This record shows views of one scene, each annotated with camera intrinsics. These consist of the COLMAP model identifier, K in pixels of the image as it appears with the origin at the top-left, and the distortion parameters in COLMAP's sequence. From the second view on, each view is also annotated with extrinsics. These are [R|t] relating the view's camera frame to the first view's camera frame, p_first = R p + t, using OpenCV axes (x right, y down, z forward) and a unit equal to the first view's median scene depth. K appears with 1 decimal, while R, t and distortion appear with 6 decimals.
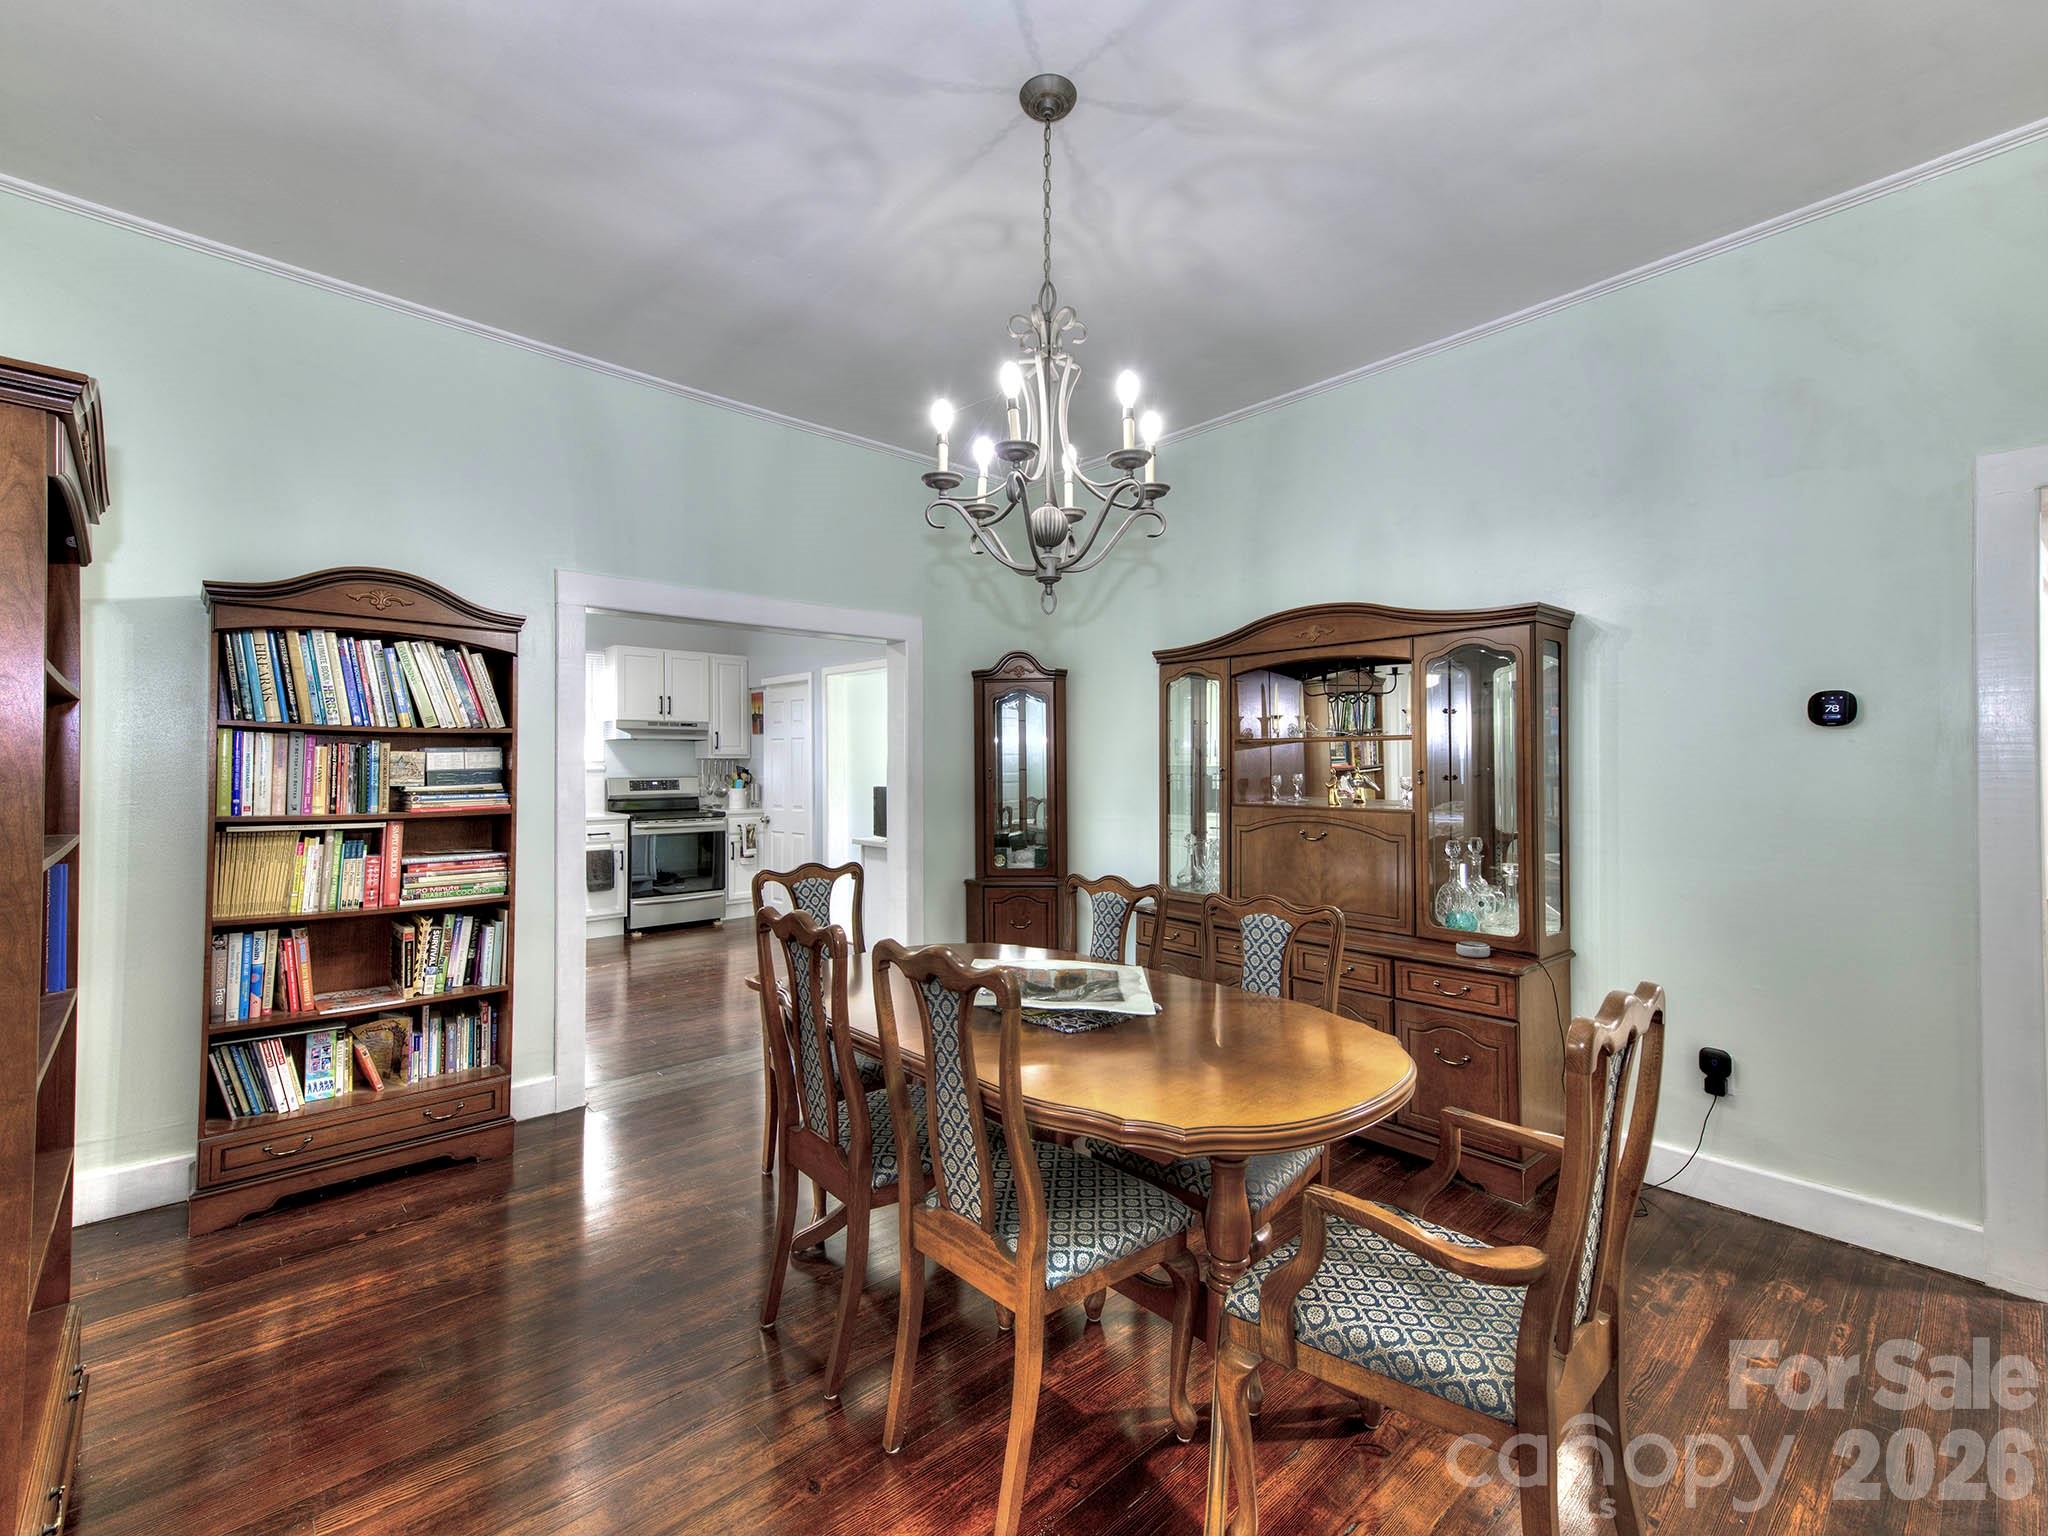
lens RADIAL K [[893.3, 0, 1020.5], [0, 893.3, 761.3], [0, 0, 1]] dist [0.039463, -0.005857]
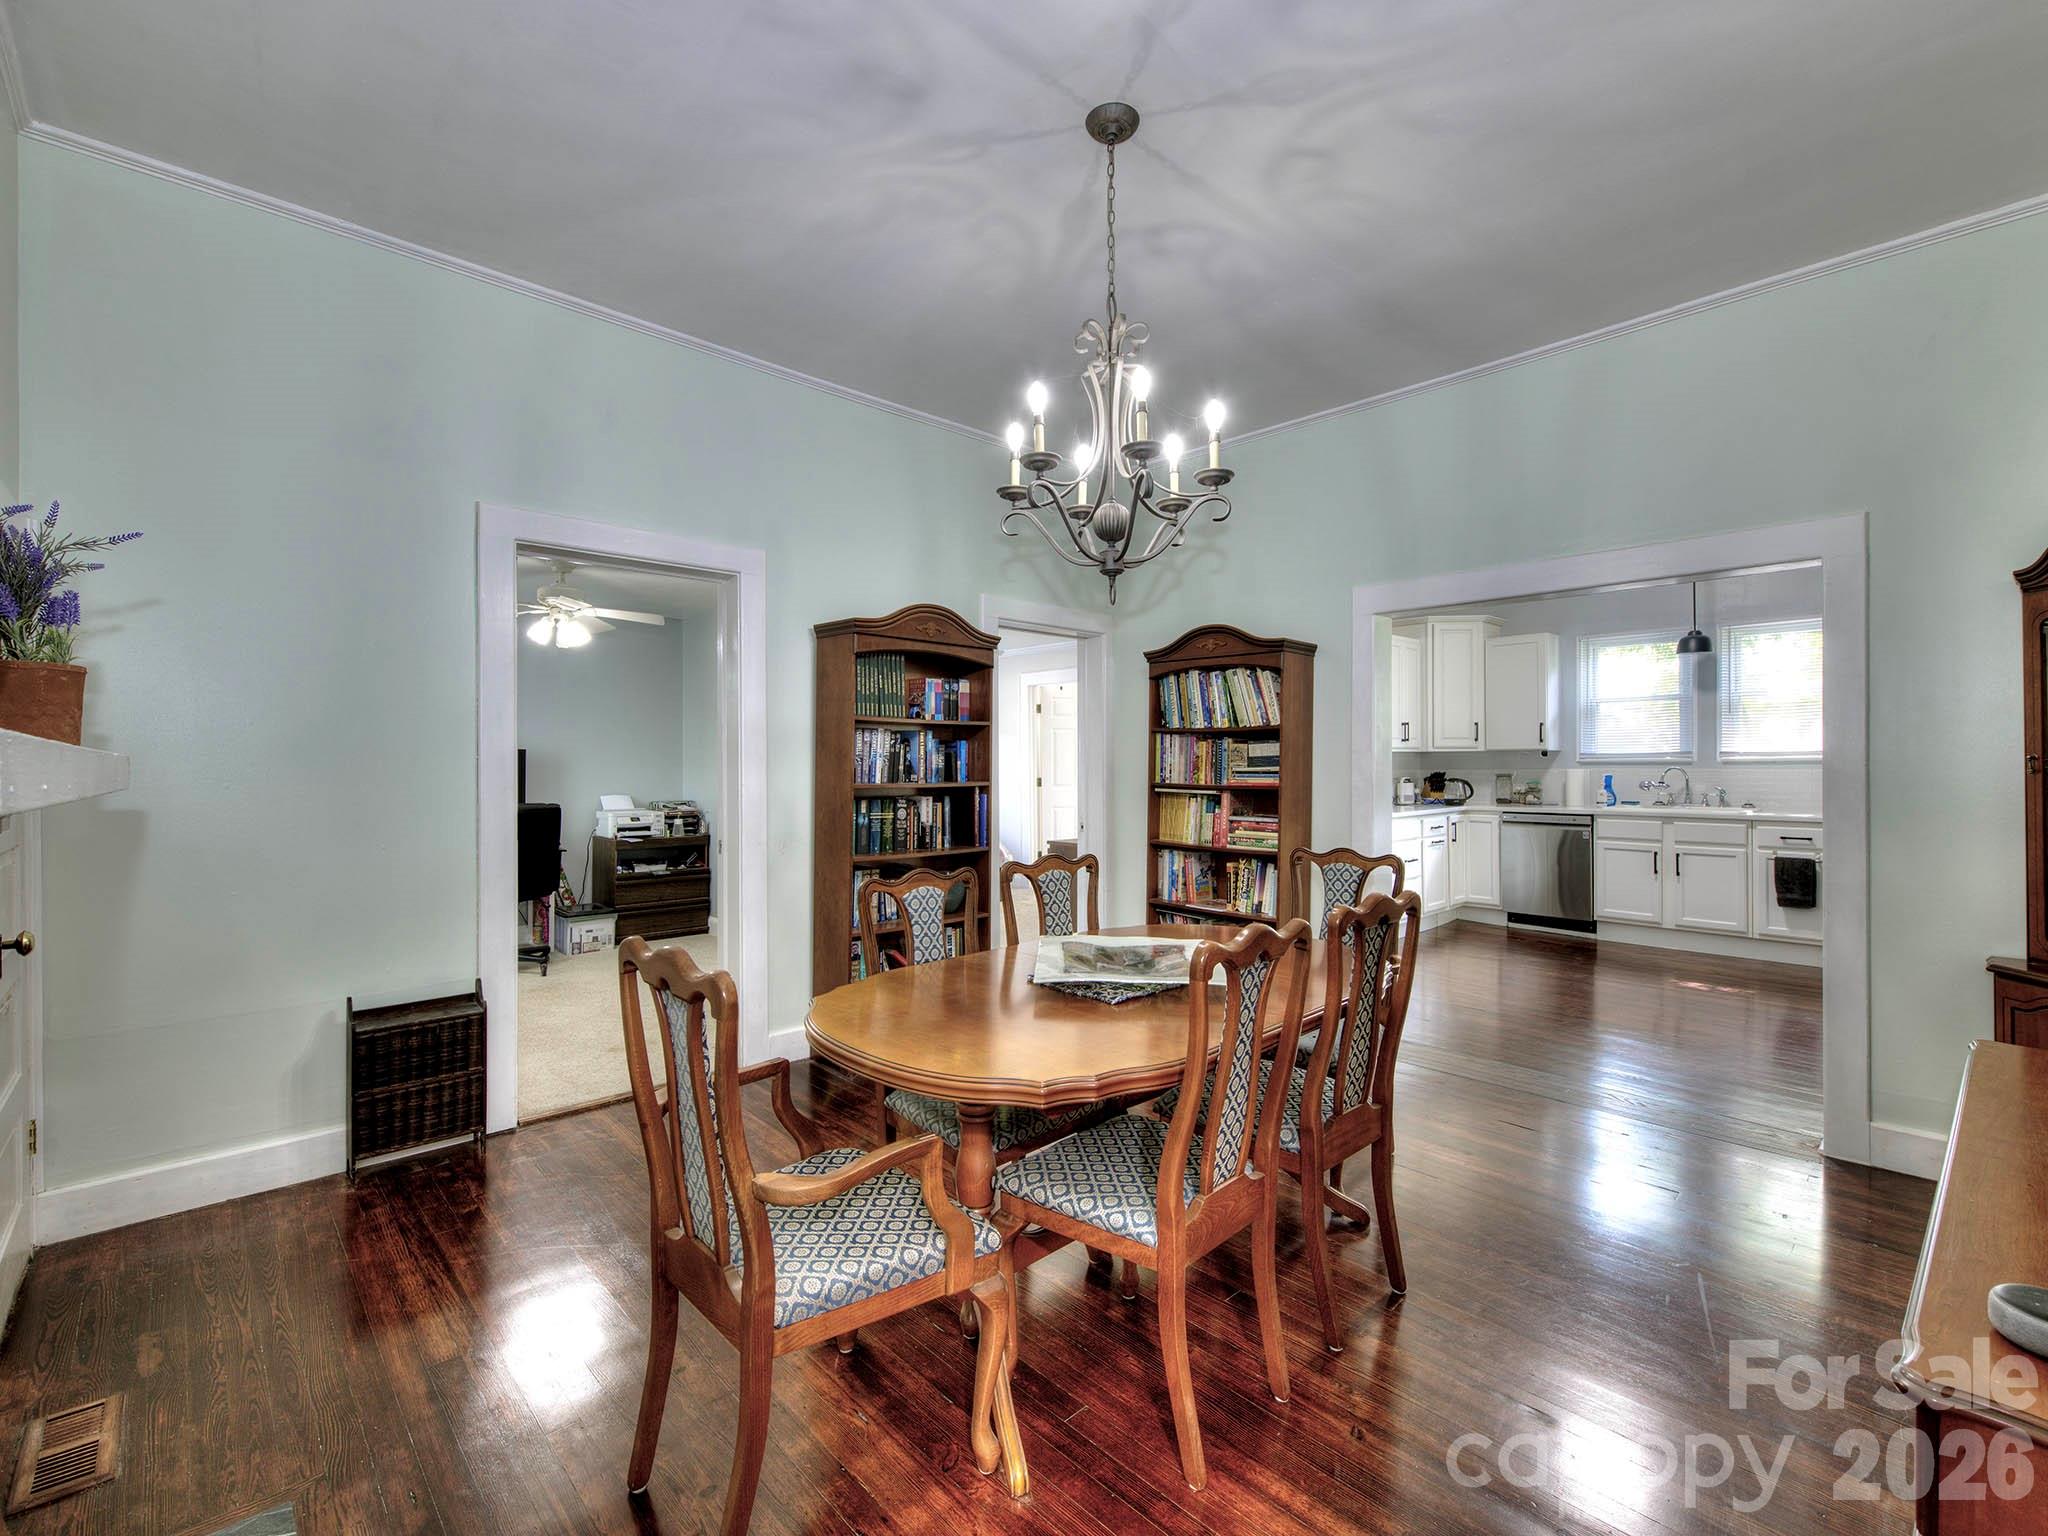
lens RADIAL K [[920.3, 0, 1037.8], [0, 920.3, 758.7], [0, 0, 1]] dist [0.018453, -0.000039]
pose [[0.039851, -0.001031, -0.999205, 0.657291], [0.003633, 0.999993, -0.000887, 0.011262], [0.999199, -0.003595, 0.039855, 0.510301]]
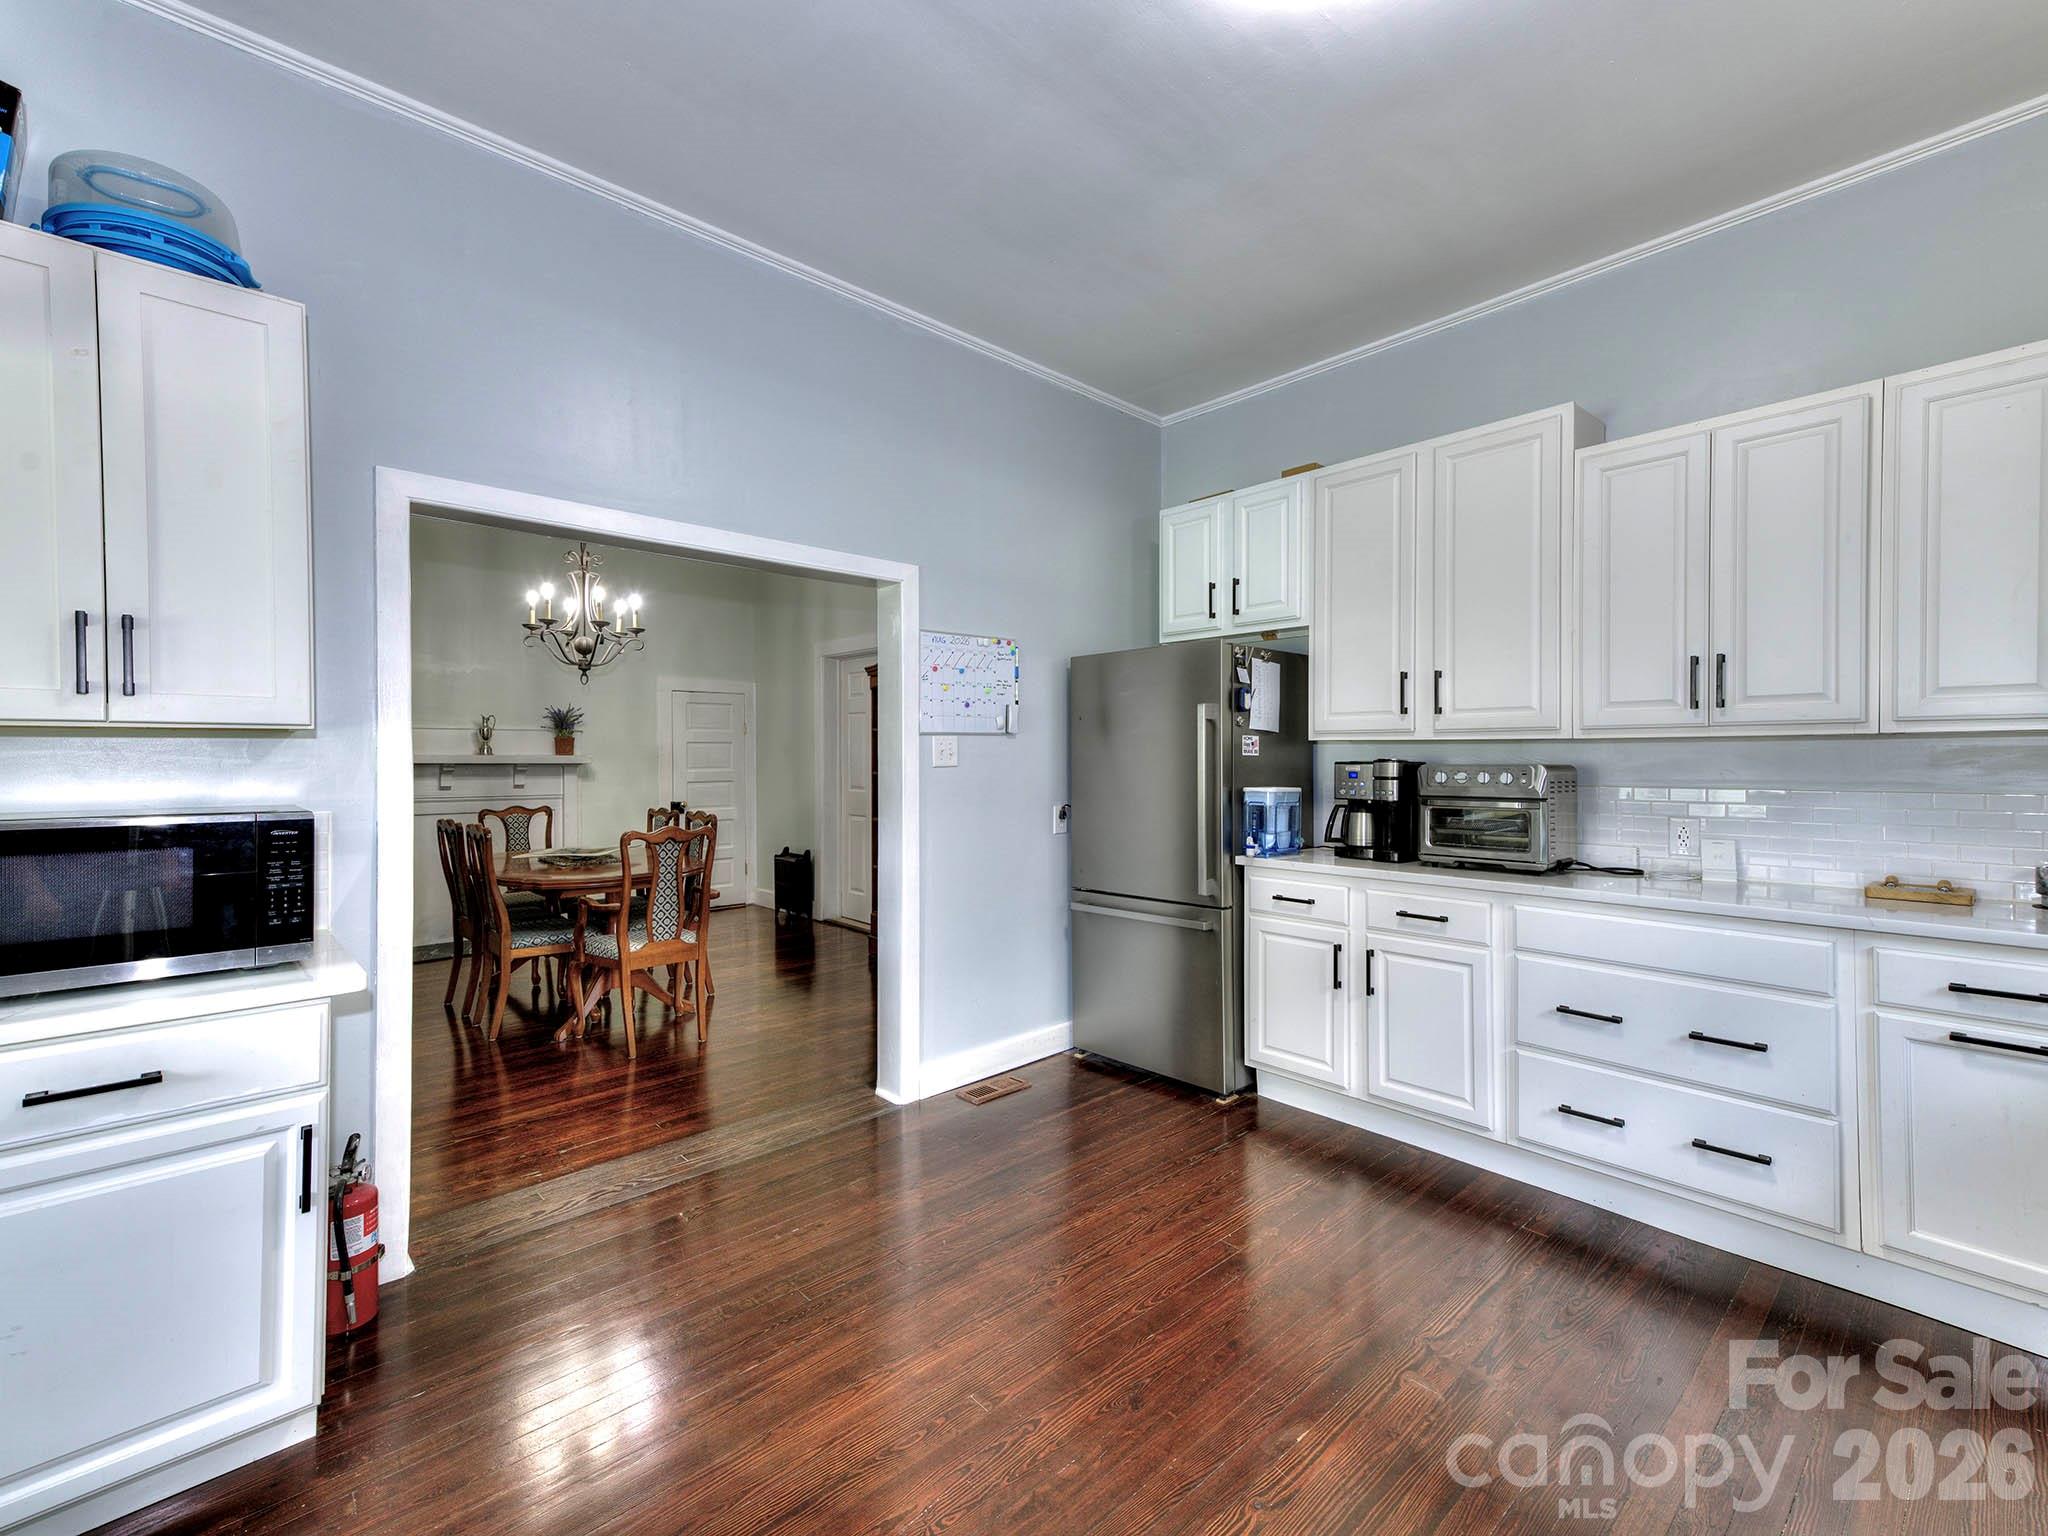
lens RADIAL K [[893.3, 0, 1020.5], [0, 893.3, 761.3], [0, 0, 1]] dist [0.039463, -0.005857]
pose [[-0.999929, 0.002918, -0.011566, -0.611090], [0.002851, 0.999979, 0.005807, 0.011580], [0.011583, 0.005774, -0.999916, 1.931186]]
